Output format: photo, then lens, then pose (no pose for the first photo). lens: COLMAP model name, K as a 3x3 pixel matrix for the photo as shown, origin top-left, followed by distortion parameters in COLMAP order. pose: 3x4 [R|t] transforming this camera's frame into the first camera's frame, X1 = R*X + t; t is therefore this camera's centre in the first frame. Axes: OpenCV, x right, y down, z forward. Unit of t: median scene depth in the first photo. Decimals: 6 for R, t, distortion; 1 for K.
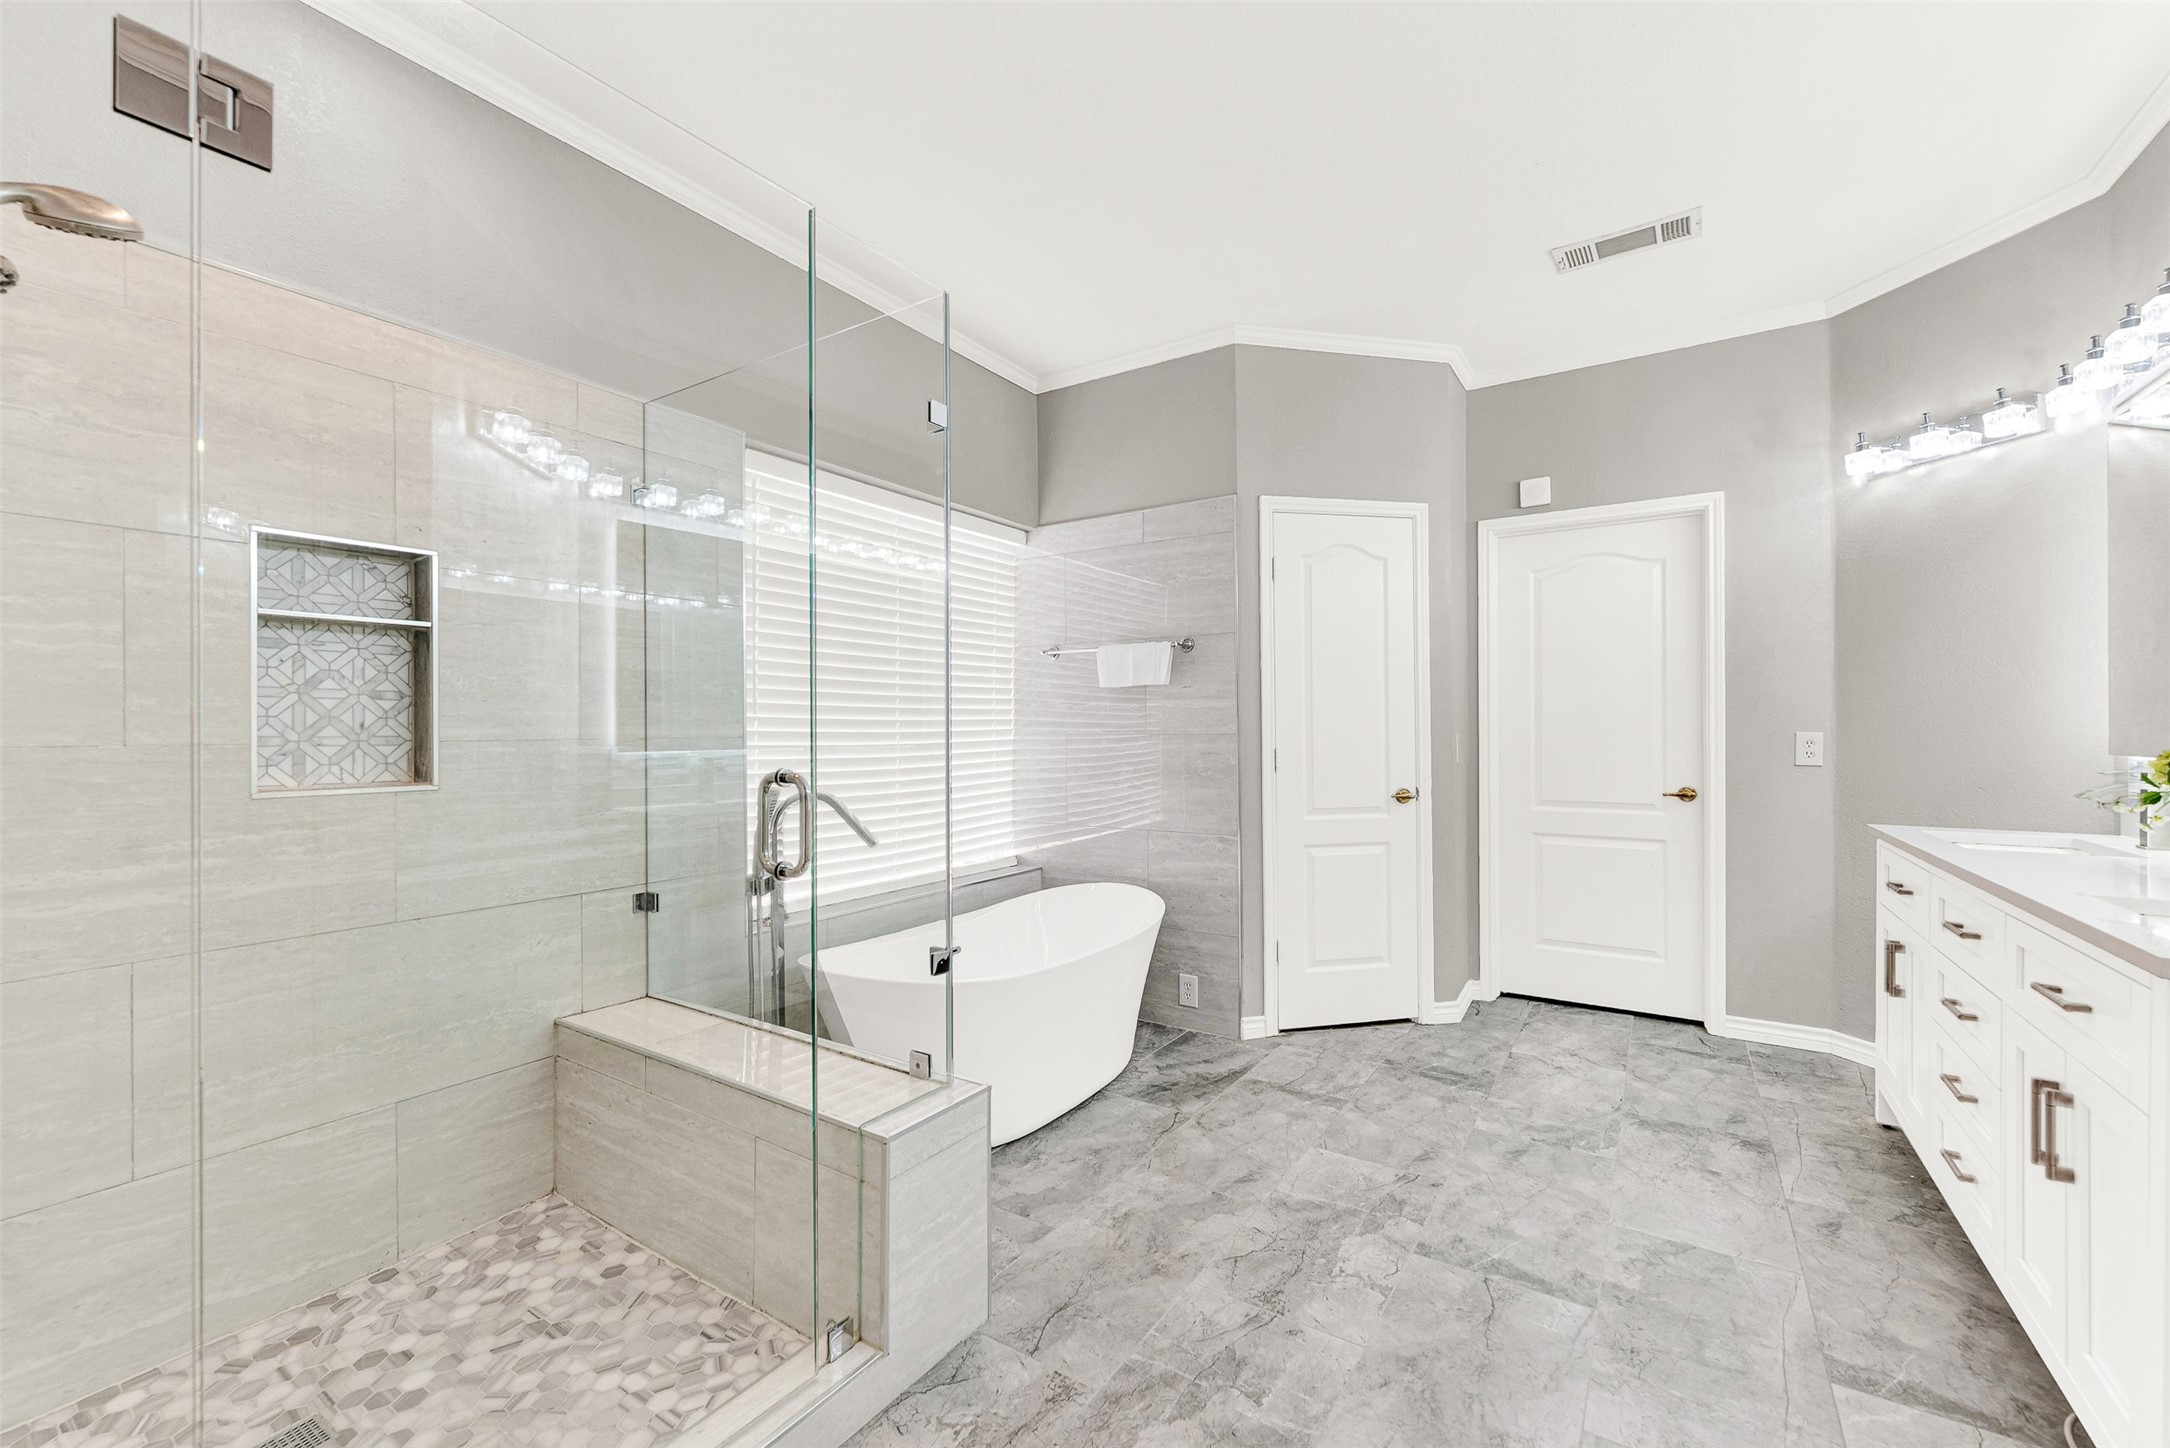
lens RADIAL K [[889.0, 0, 1070.7], [0, 889.0, 727.3], [0, 0, 1]] dist [-0.002273, -0.000441]
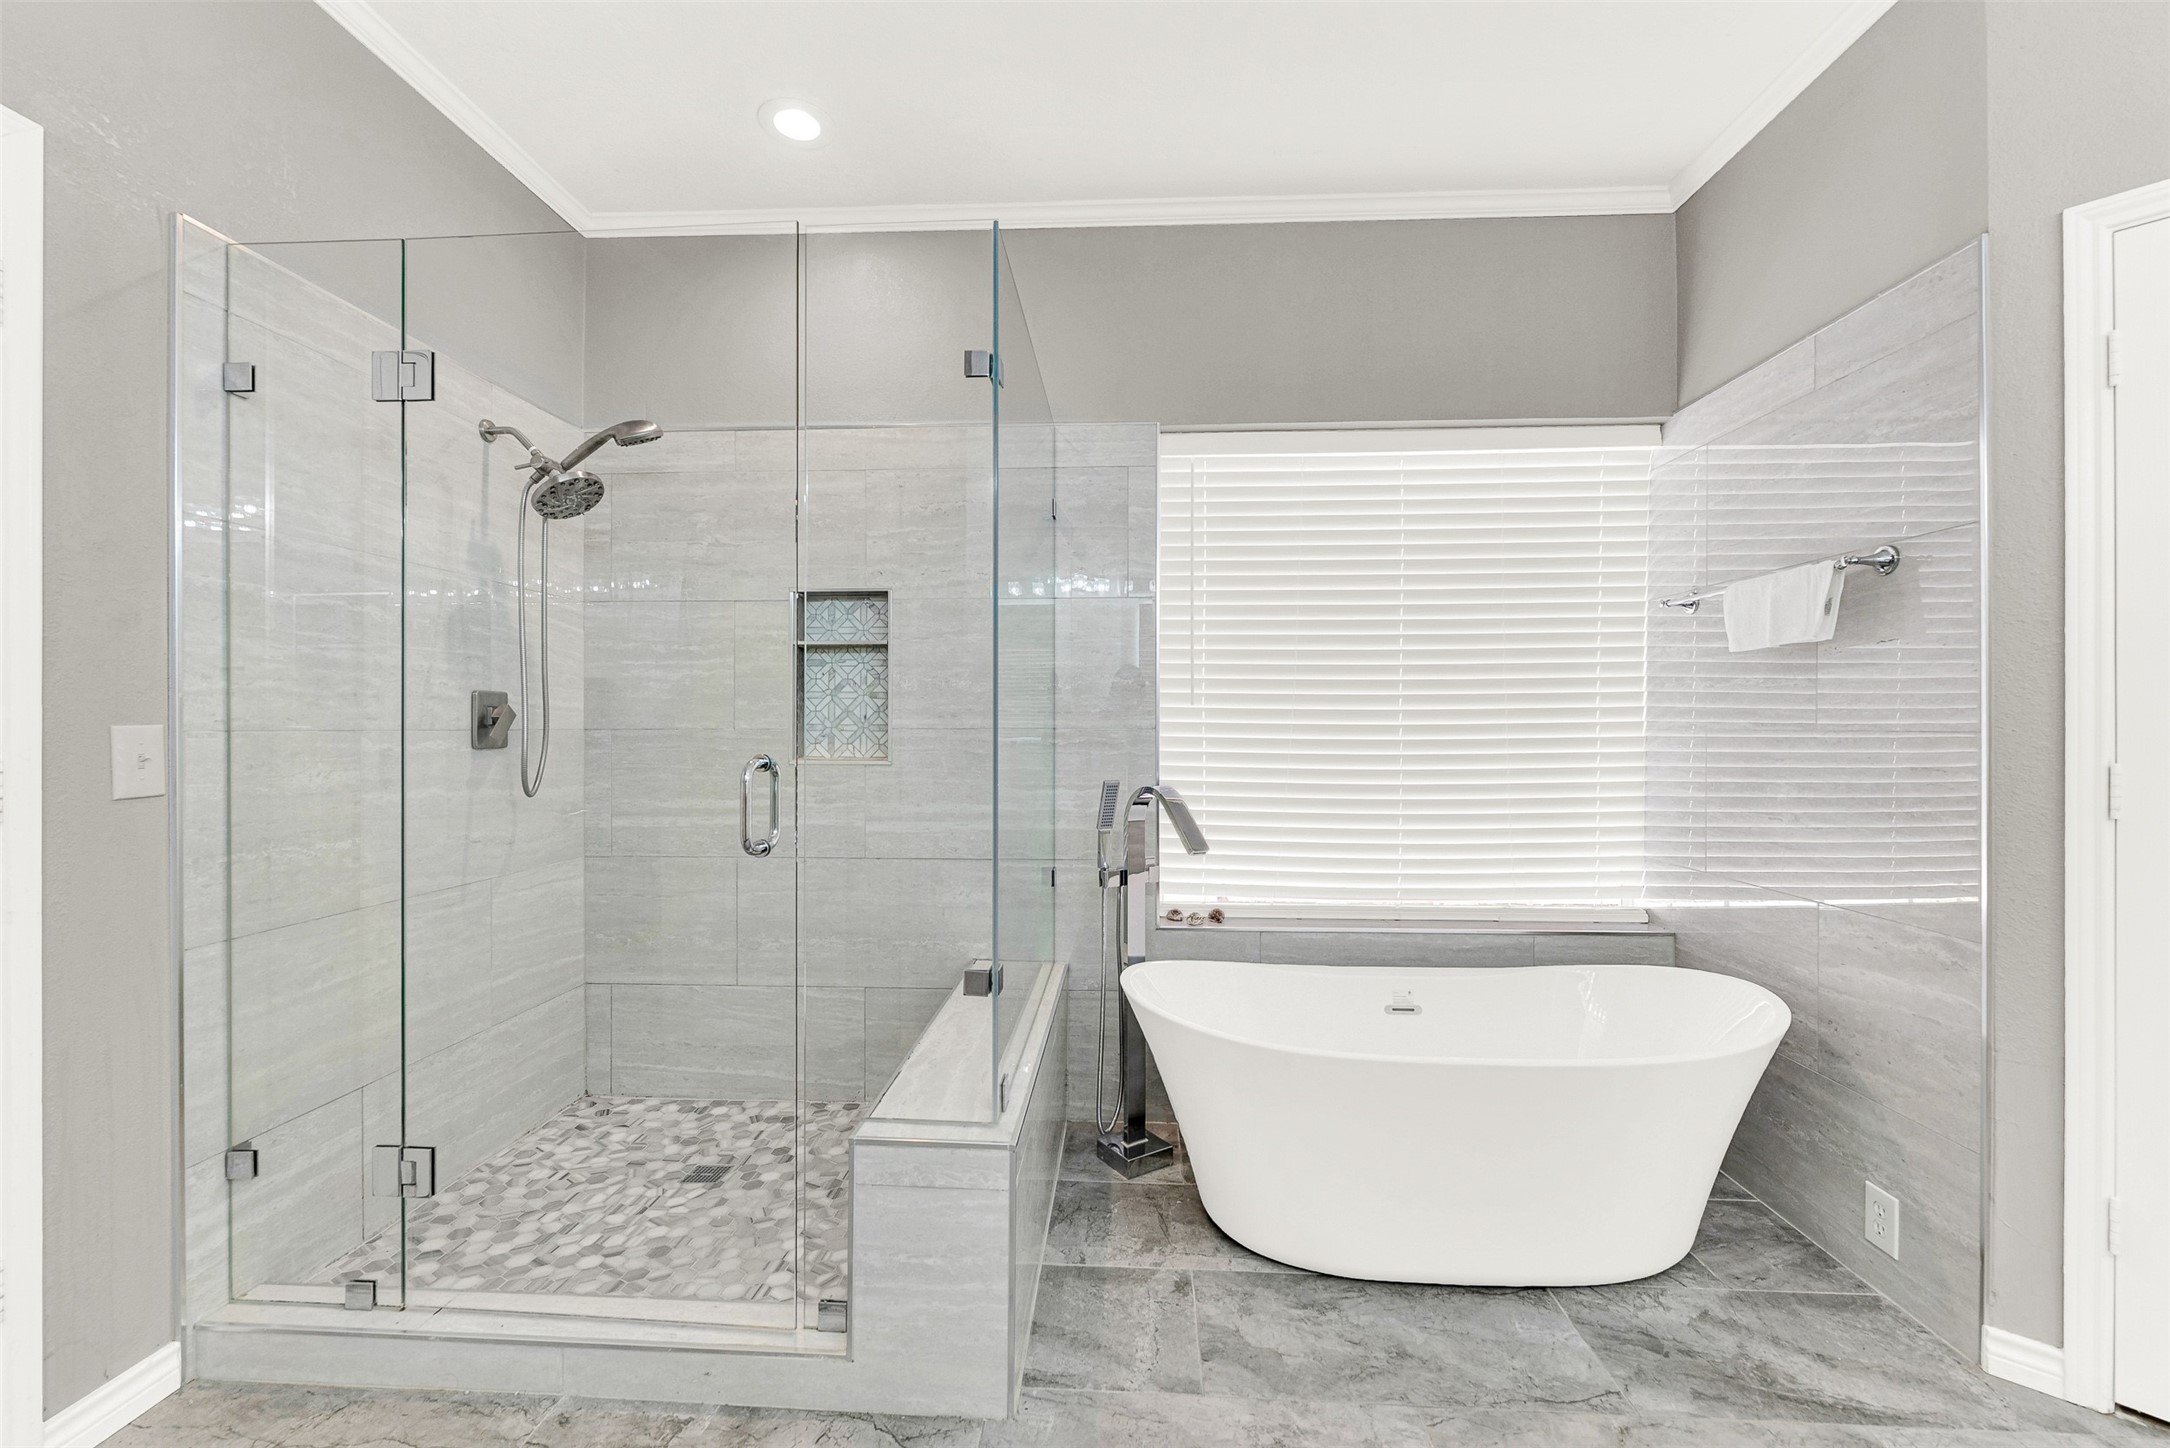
lens RADIAL K [[889.0, 0, 1083.1], [0, 889.0, 722.6], [0, 0, 1]] dist [-0.002273, -0.000441]
pose [[0.507084, 0.003339, -0.861890, 0.457345], [-0.000877, 0.999994, 0.003358, 0.001407], [0.861896, -0.000947, 0.507084, 0.435938]]
